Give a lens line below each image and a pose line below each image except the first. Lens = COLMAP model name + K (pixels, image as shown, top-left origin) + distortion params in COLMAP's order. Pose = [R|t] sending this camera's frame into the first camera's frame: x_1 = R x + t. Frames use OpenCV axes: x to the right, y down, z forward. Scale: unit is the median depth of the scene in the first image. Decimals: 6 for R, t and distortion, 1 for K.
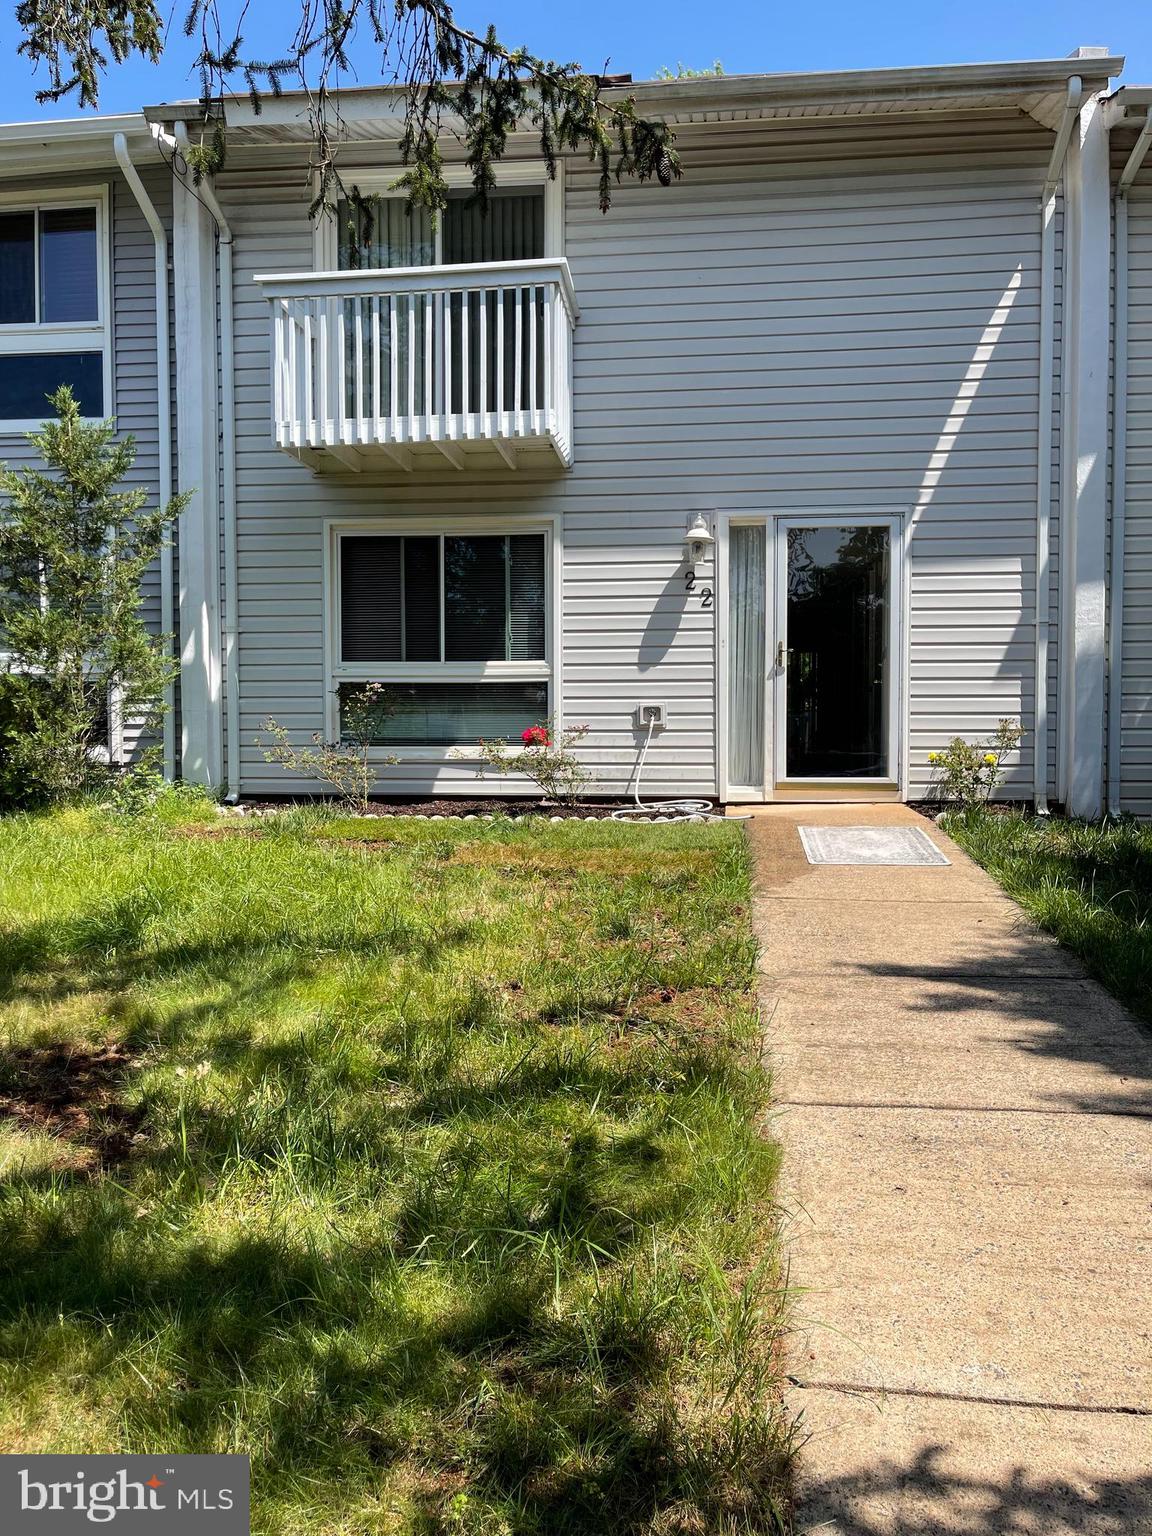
lens RADIAL K [[1094.7, 0, 576.0], [0, 1094.7, 768.0], [0, 0, 1]] dist [0.069741, -0.089285]
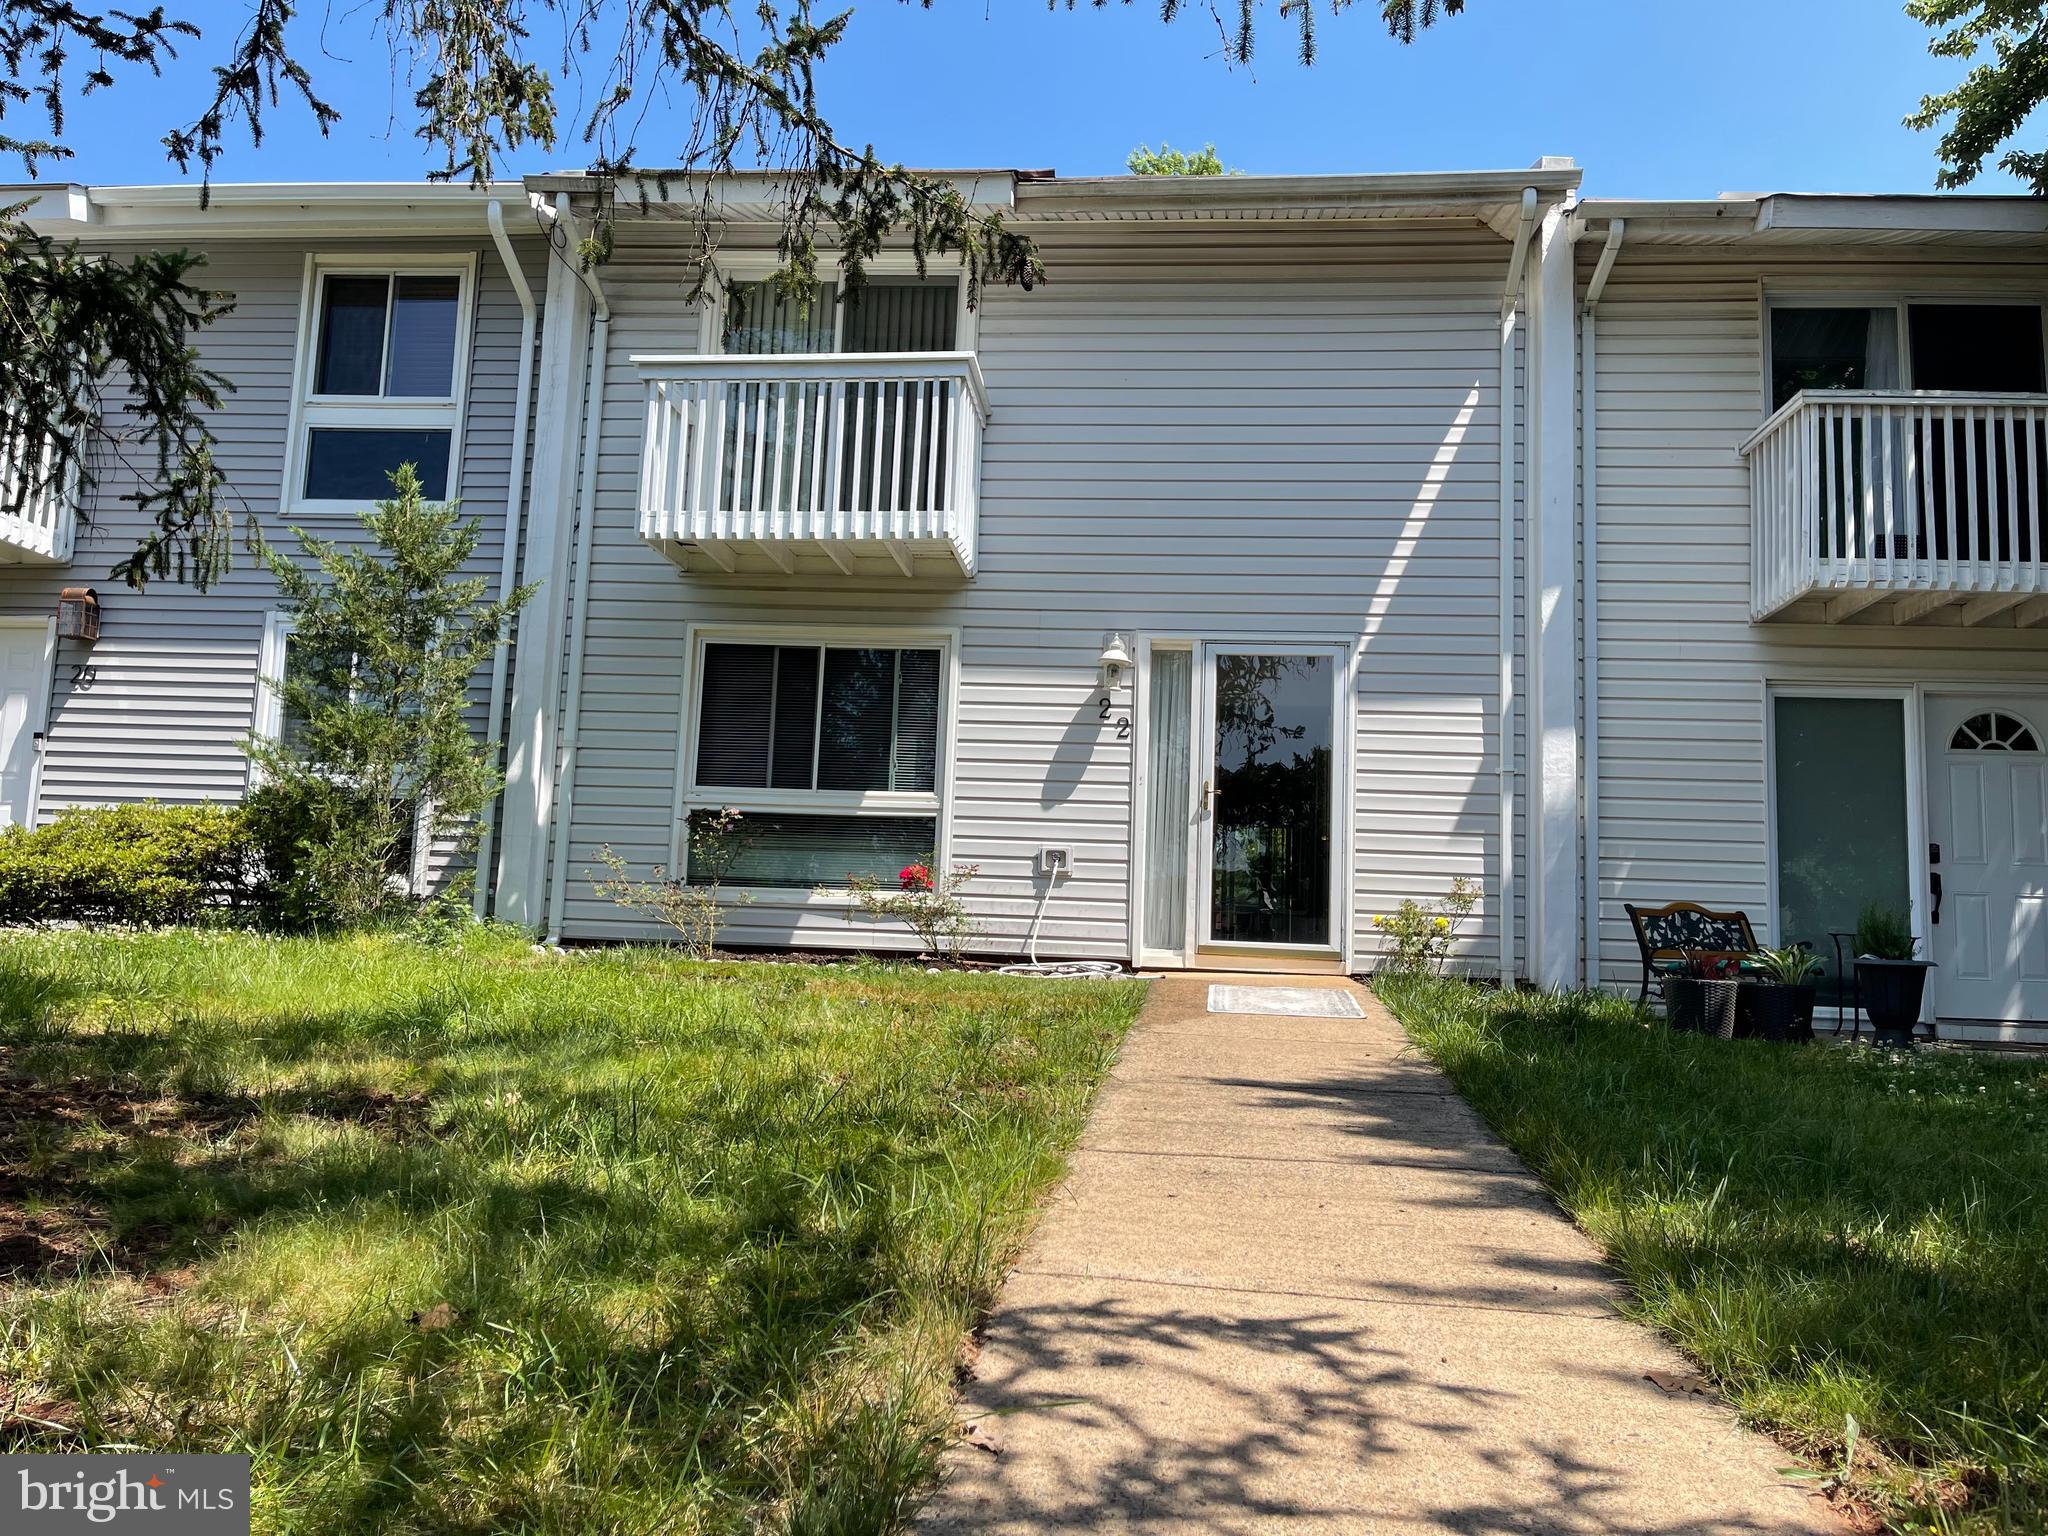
lens RADIAL K [[1459.6, 0, 1024.0], [0, 1459.6, 768.0], [0, 0, 1]] dist [0.069741, -0.089285]
pose [[0.999113, 0.041975, 0.003332, 0.039533], [-0.040933, 0.986776, -0.156833, 0.061396], [-0.009871, 0.156558, 0.987619, -0.134121]]
